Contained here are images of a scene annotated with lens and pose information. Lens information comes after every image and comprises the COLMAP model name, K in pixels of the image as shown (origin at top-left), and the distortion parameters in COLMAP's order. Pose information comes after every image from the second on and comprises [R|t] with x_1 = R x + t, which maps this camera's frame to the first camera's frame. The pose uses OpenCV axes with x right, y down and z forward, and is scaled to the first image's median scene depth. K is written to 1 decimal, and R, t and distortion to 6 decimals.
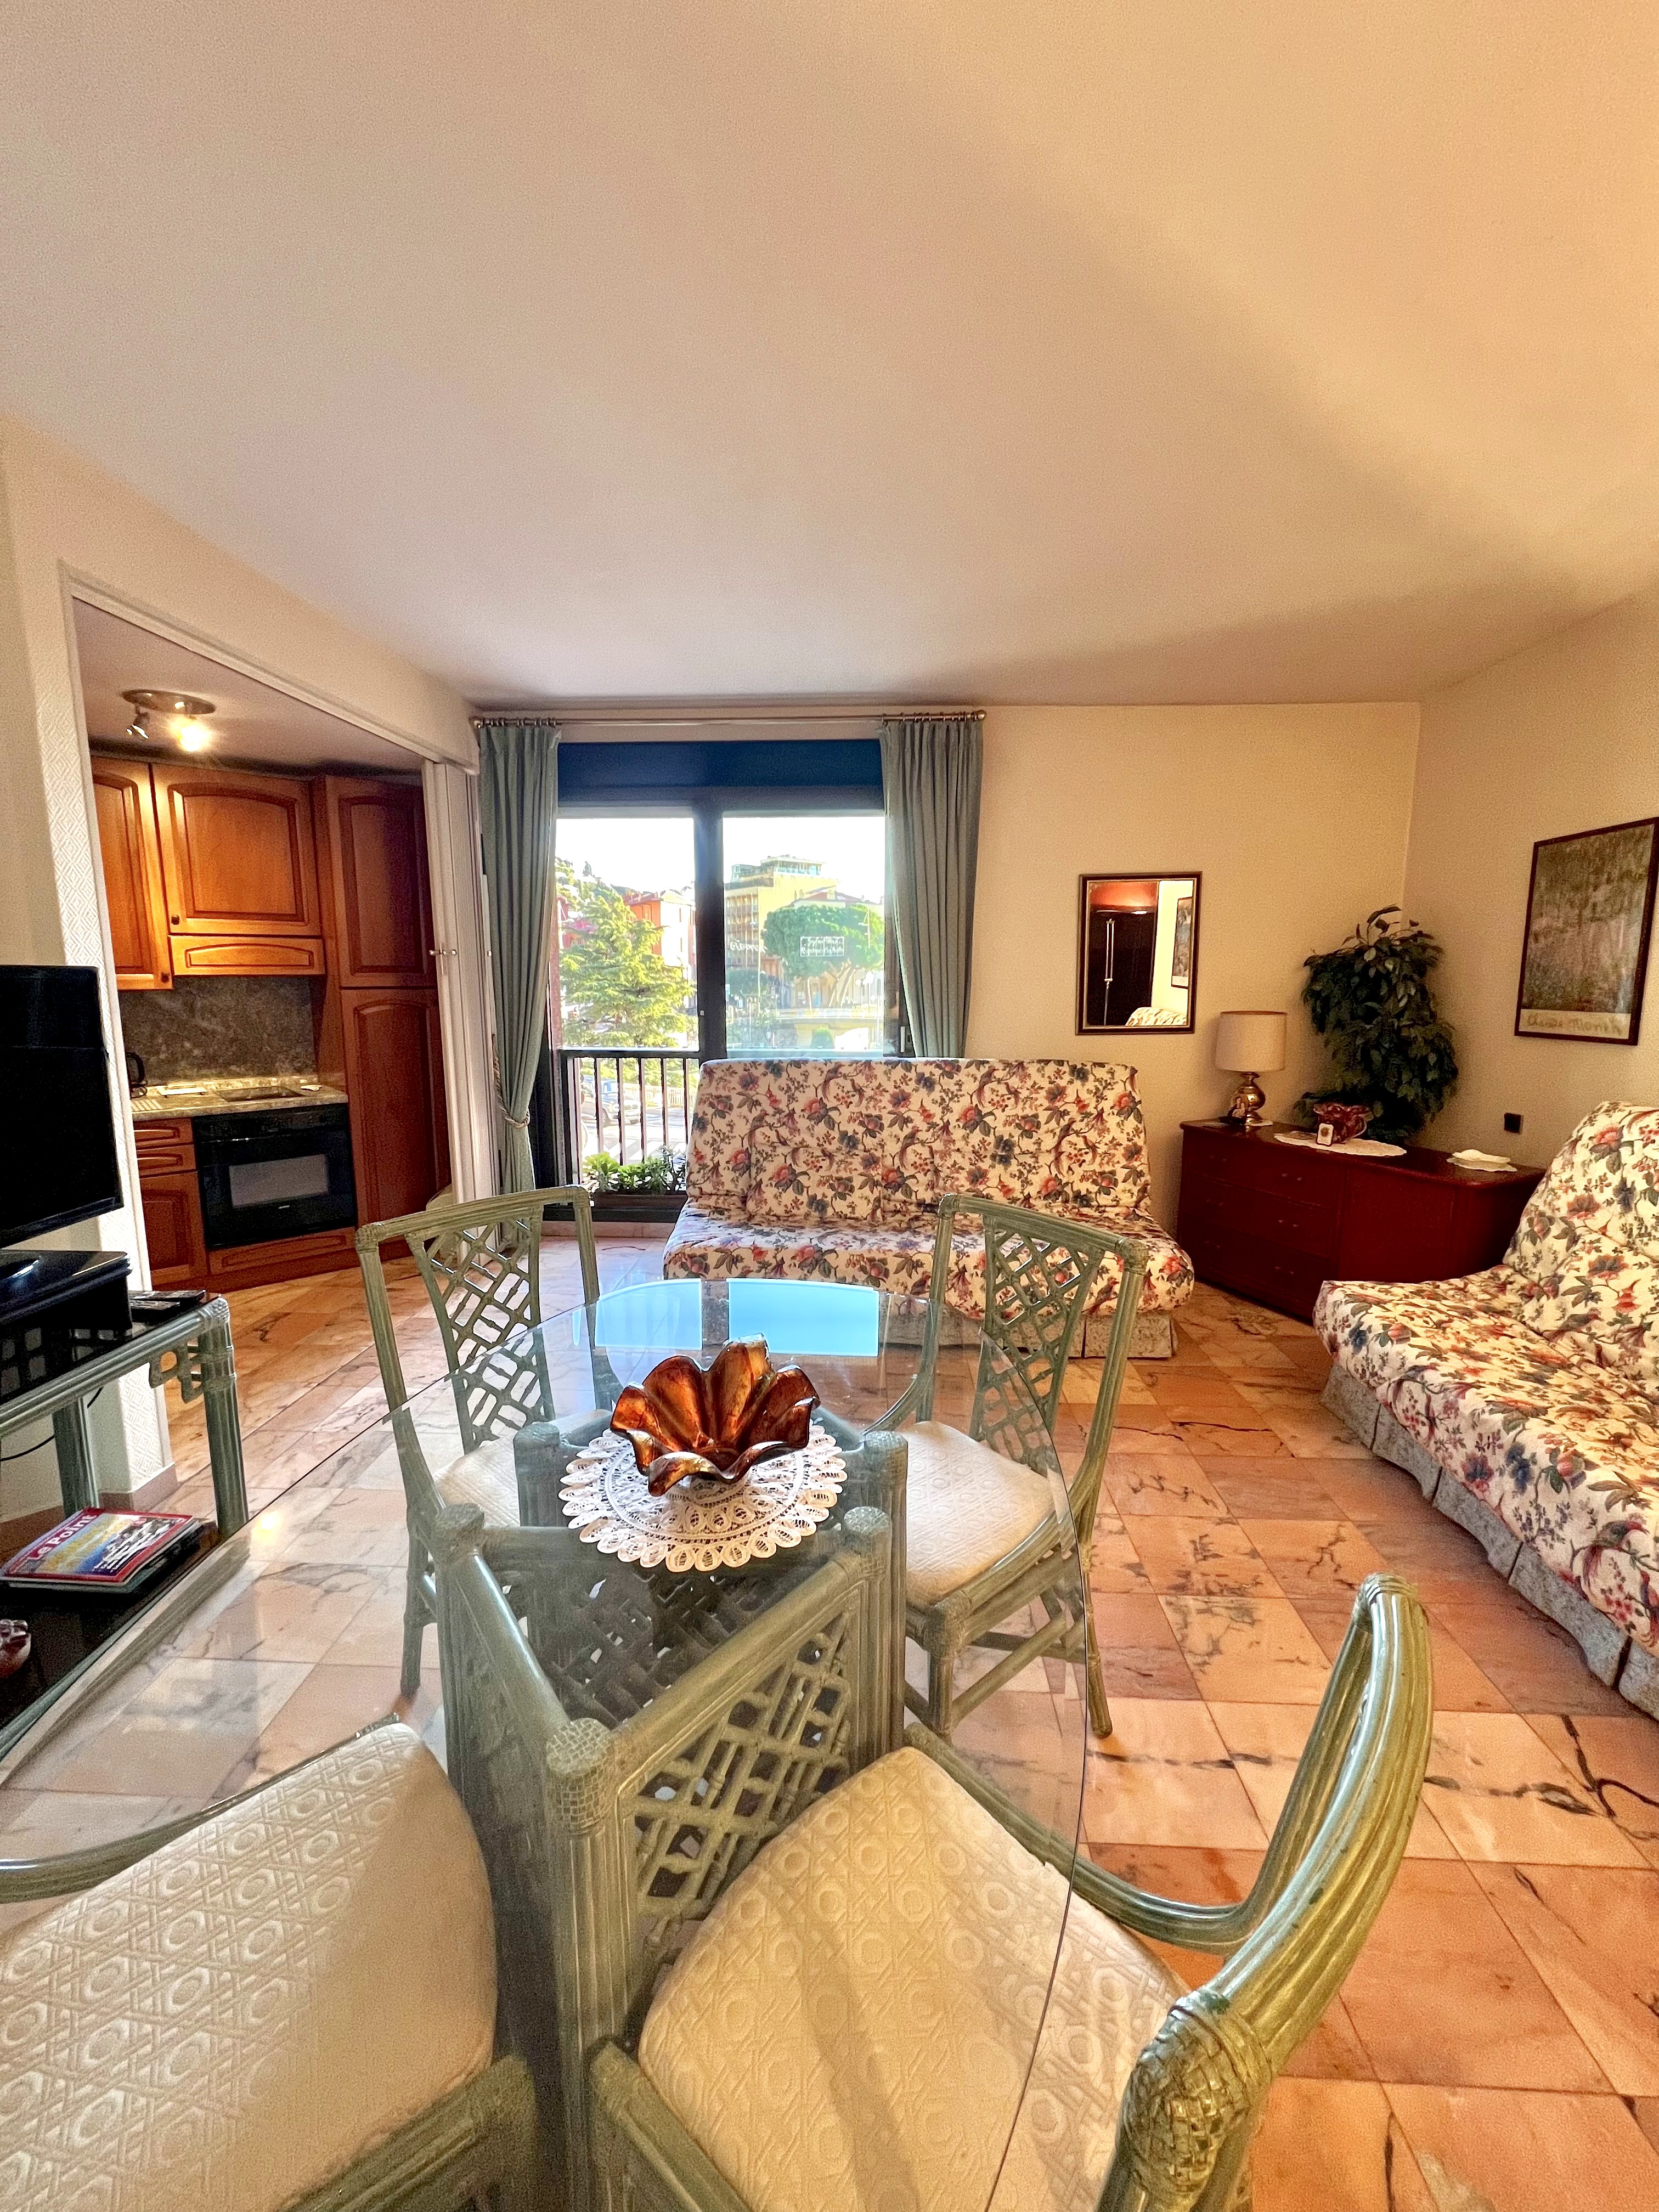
lens RADIAL K [[877.6, 0, 828.9], [0, 877.6, 1100.6], [0, 0, 1]] dist [-0.001527, 0.000579]
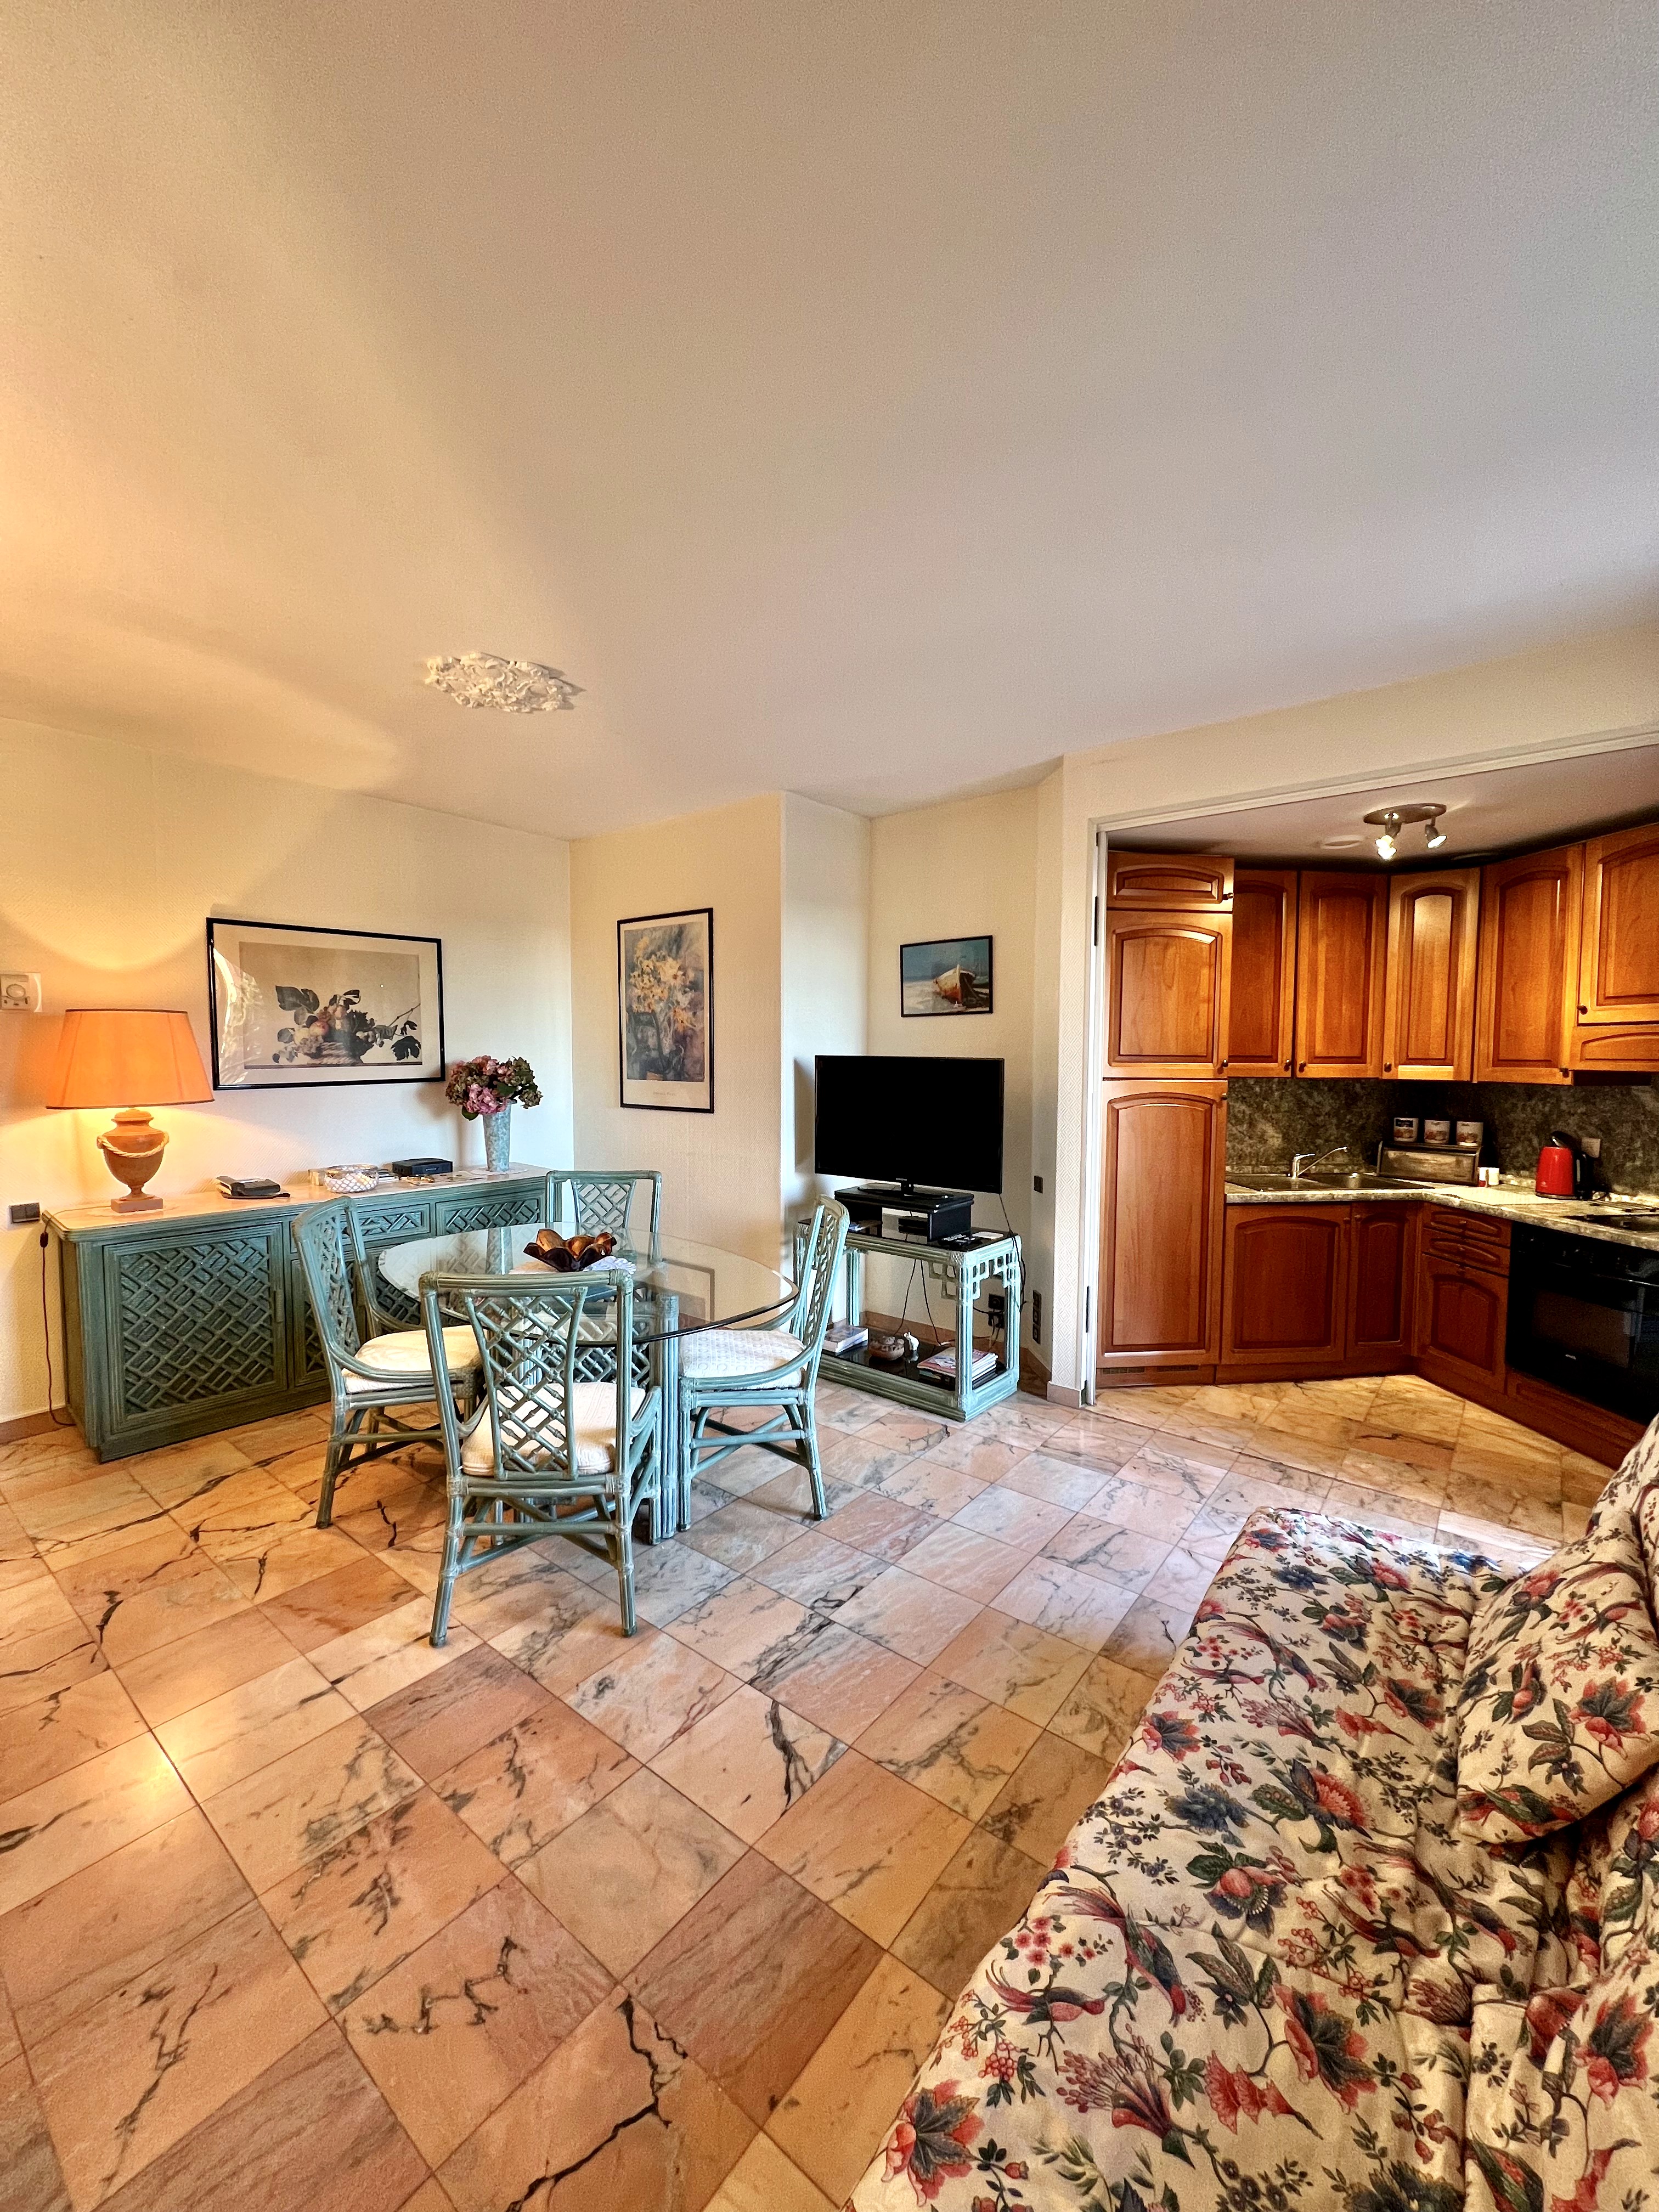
lens RADIAL K [[877.6, 0, 828.9], [0, 877.6, 1100.6], [0, 0, 1]] dist [-0.001527, 0.000579]
pose [[-0.583592, 0.042478, -0.810936, 0.436007], [-0.125685, 0.981872, 0.141881, -0.143630], [0.802262, 0.184723, -0.567674, 0.902735]]
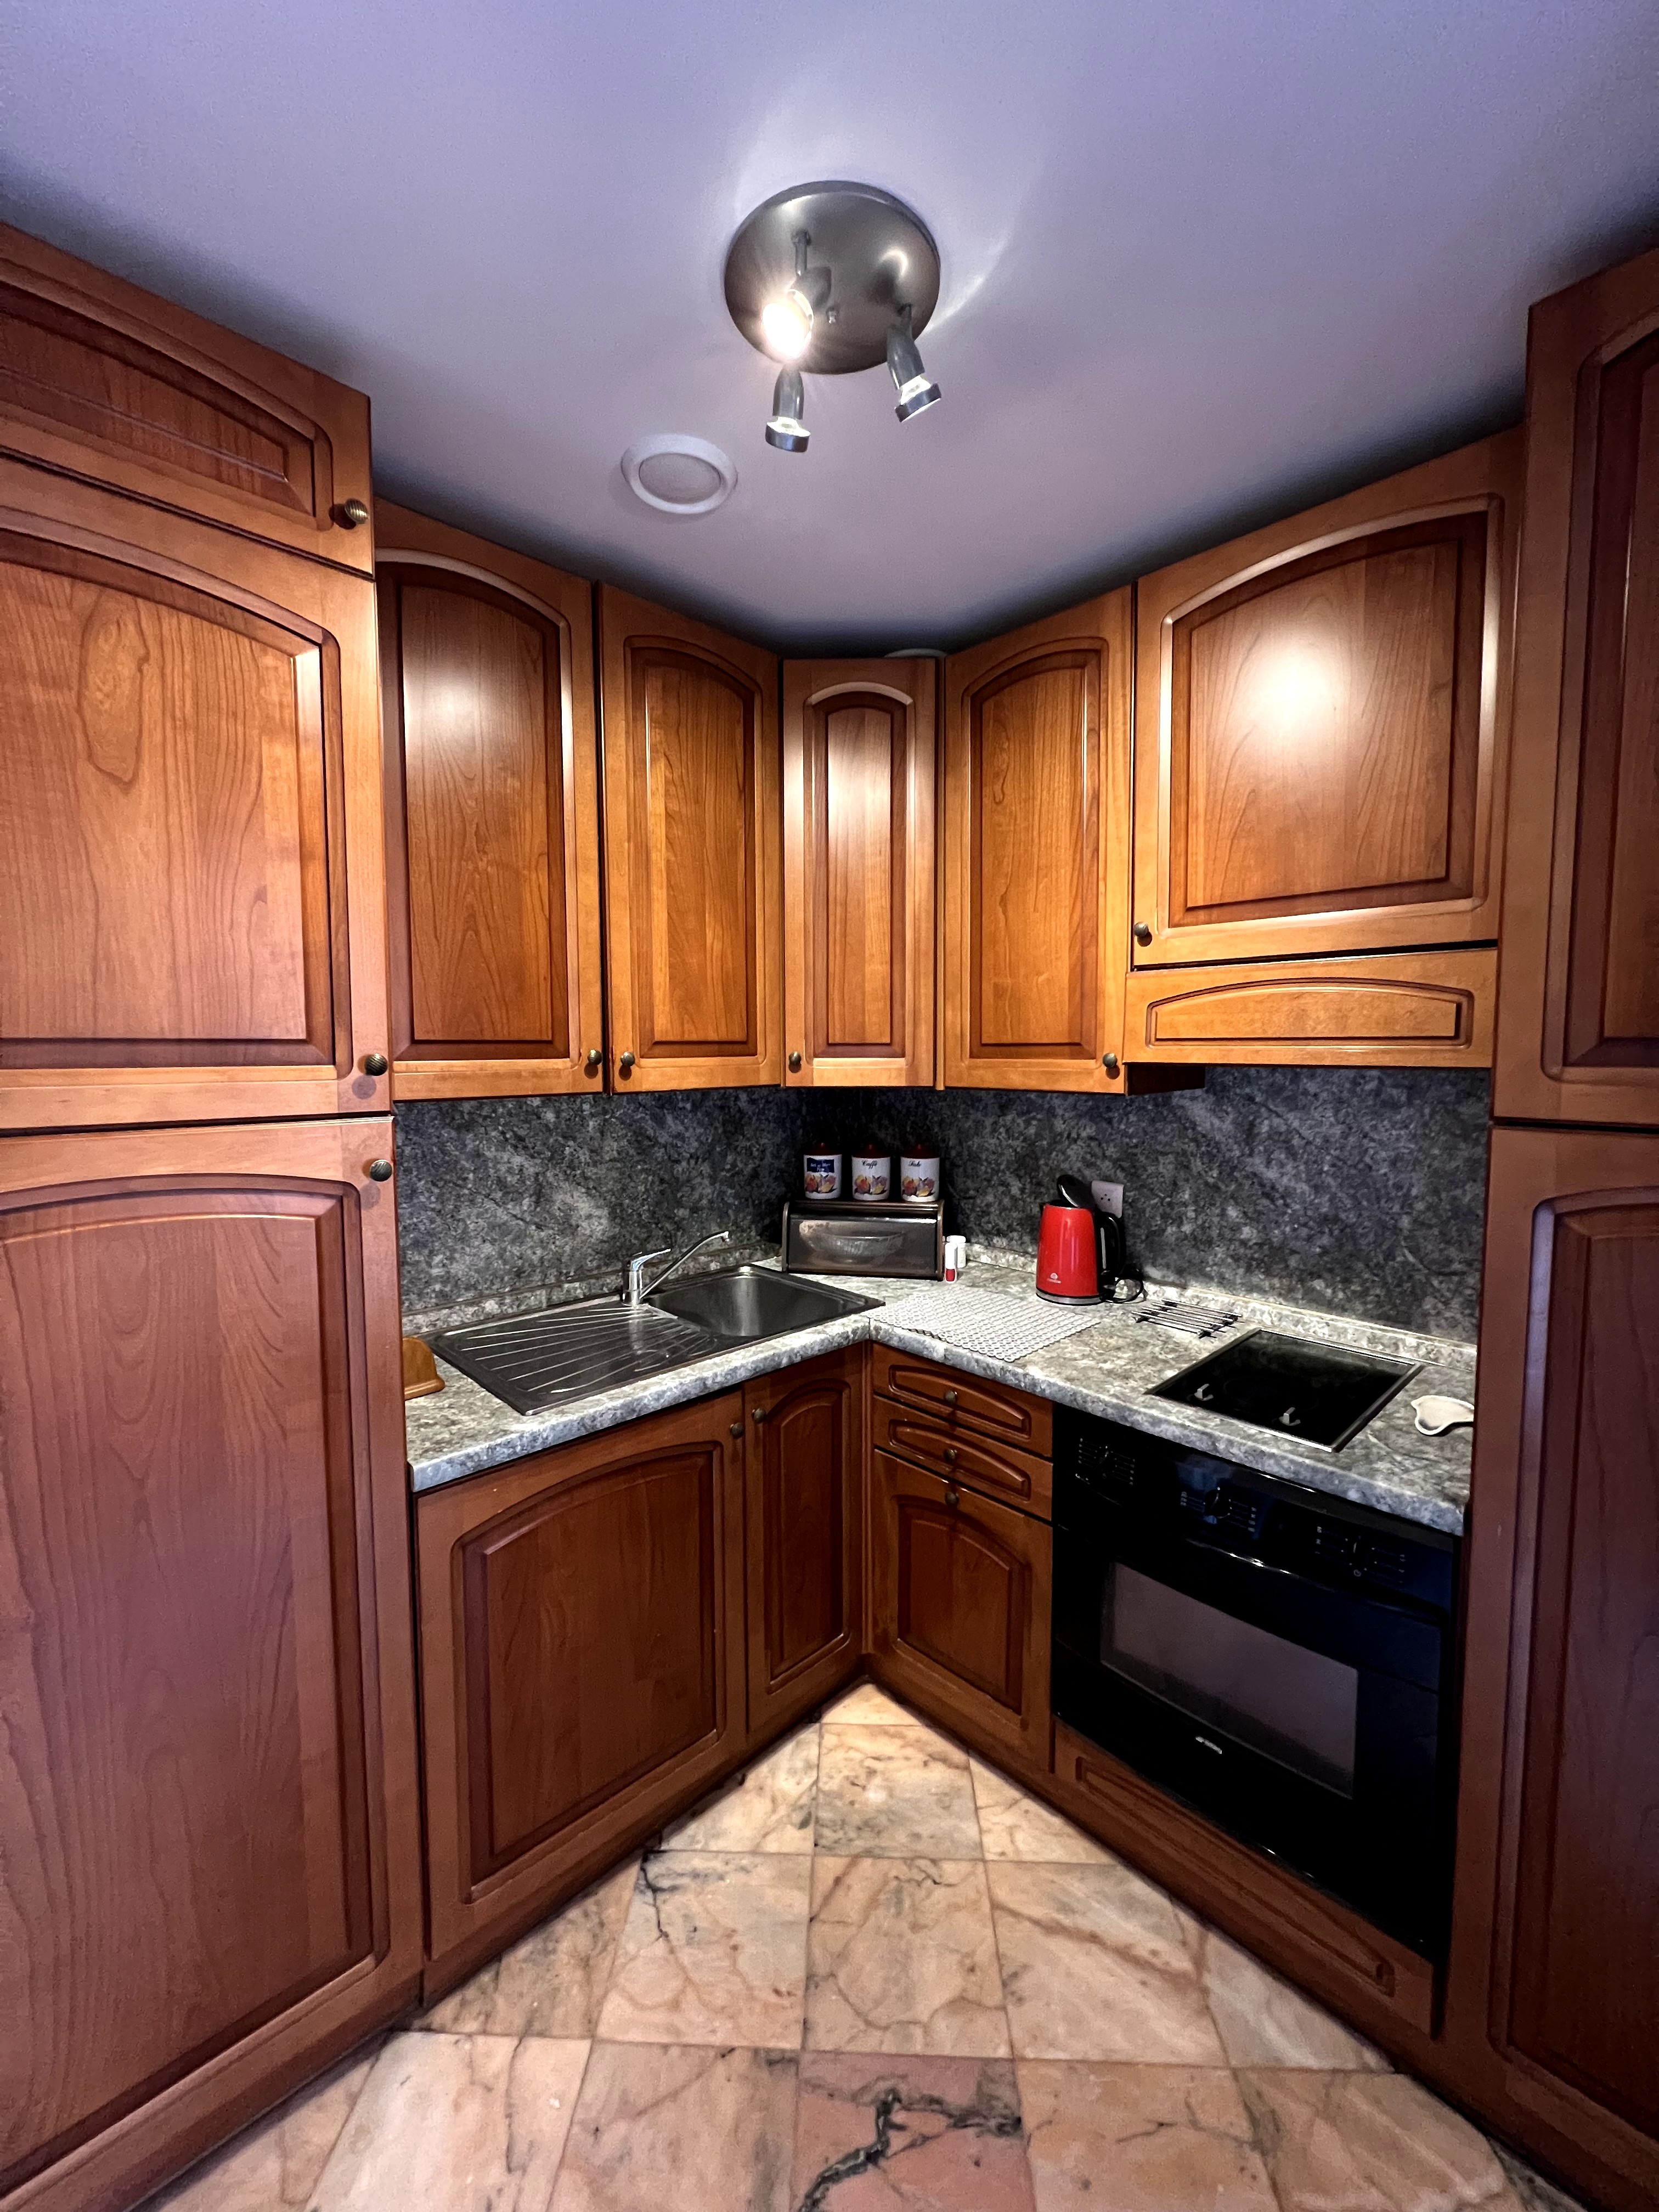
lens RADIAL K [[877.6, 0, 828.9], [0, 877.6, 1100.6], [0, 0, 1]] dist [-0.001527, 0.000579]
pose [[0.021963, 0.063819, -0.997720, -0.314214], [-0.143463, 0.987833, 0.060028, -0.129051], [0.989412, 0.141818, 0.030851, 0.841793]]
